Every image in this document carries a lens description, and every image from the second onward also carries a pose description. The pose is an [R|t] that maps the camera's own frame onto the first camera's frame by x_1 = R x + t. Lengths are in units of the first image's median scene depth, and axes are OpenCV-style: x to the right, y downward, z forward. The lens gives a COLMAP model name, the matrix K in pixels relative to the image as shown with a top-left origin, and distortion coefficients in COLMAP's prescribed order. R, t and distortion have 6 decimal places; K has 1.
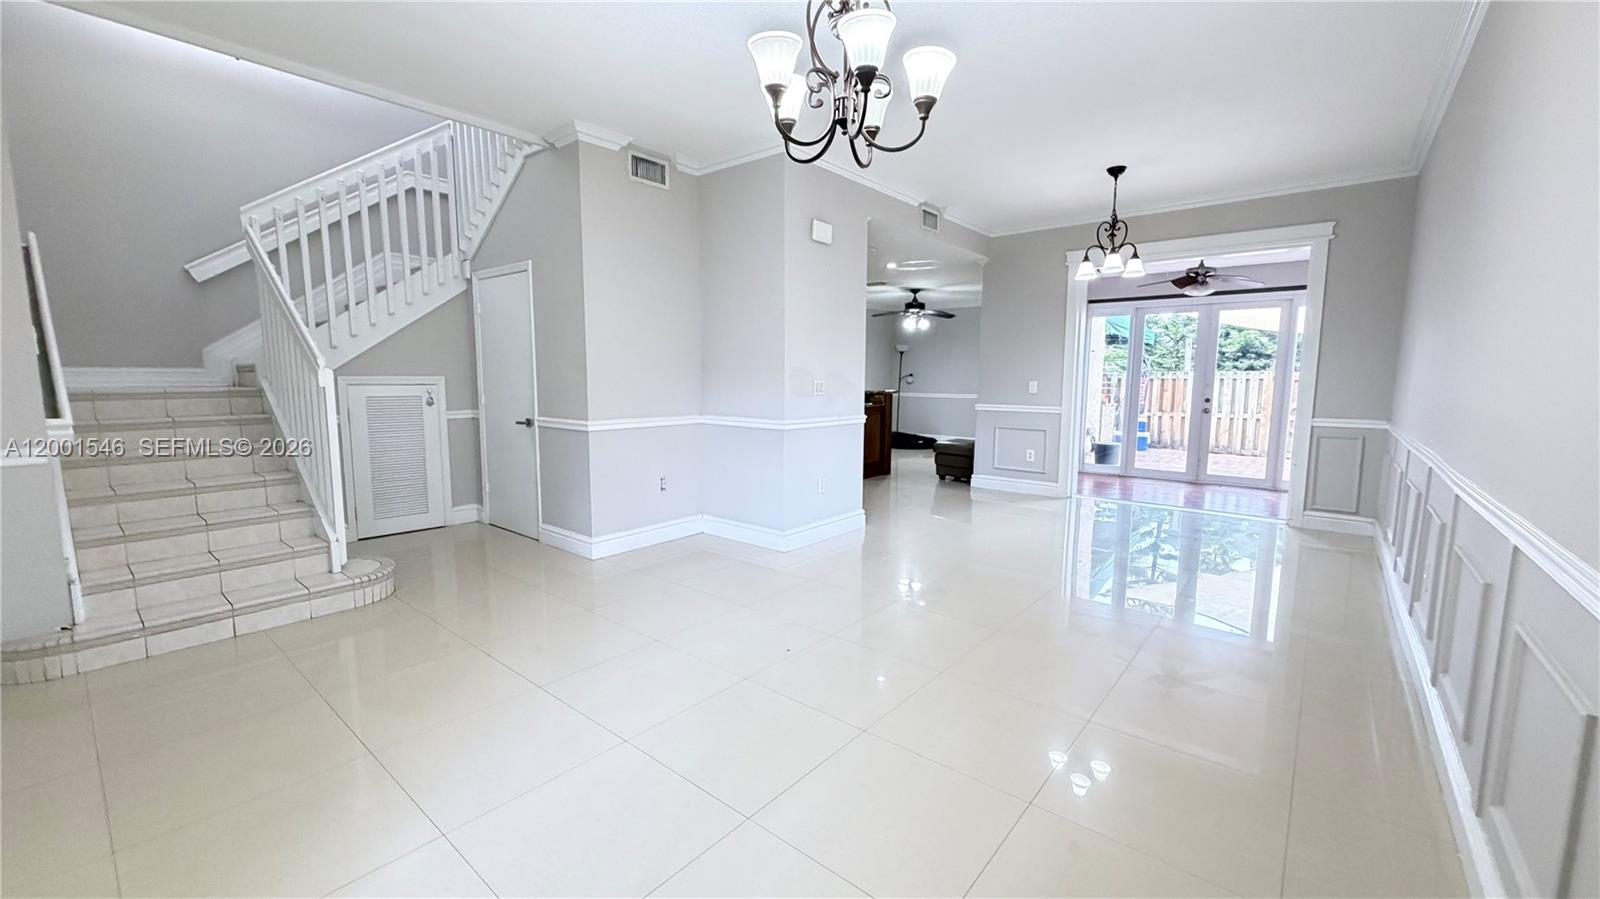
lens RADIAL K [[635.1, 0, 794.2], [0, 635.1, 449.6], [0, 0, 1]] dist [0.000660, -0.000287]
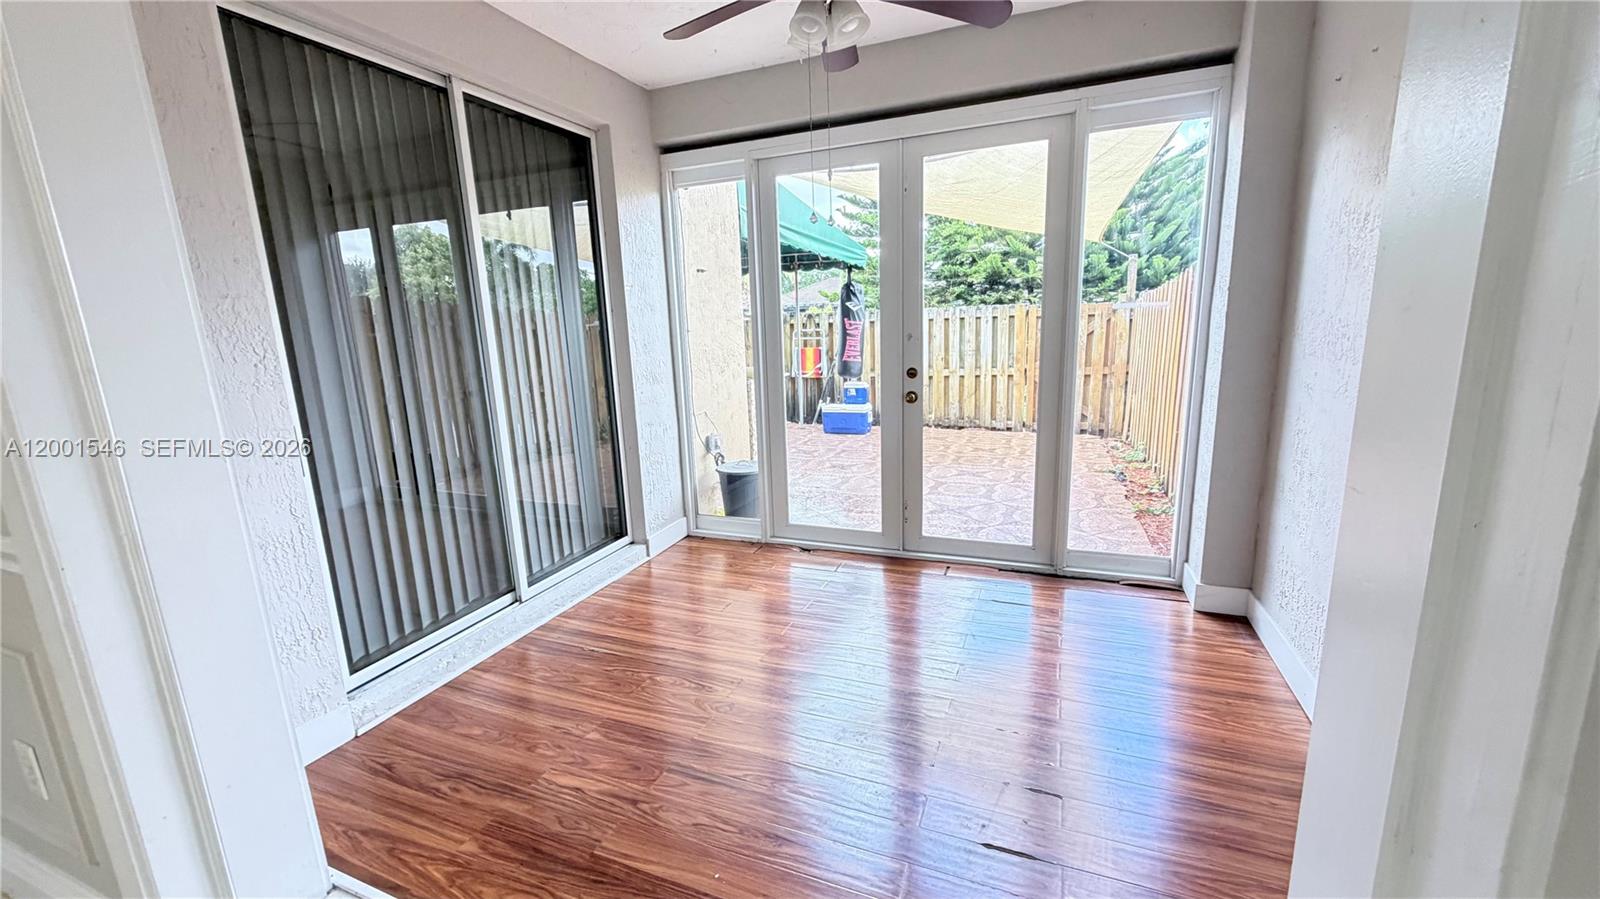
lens RADIAL K [[635.1, 0, 794.2], [0, 635.1, 449.6], [0, 0, 1]] dist [0.000660, -0.000287]
pose [[0.951240, -0.100725, 0.291543, 0.295720], [0.077463, 0.992898, 0.090289, -0.047587], [-0.298567, -0.063302, 0.952287, 0.405692]]
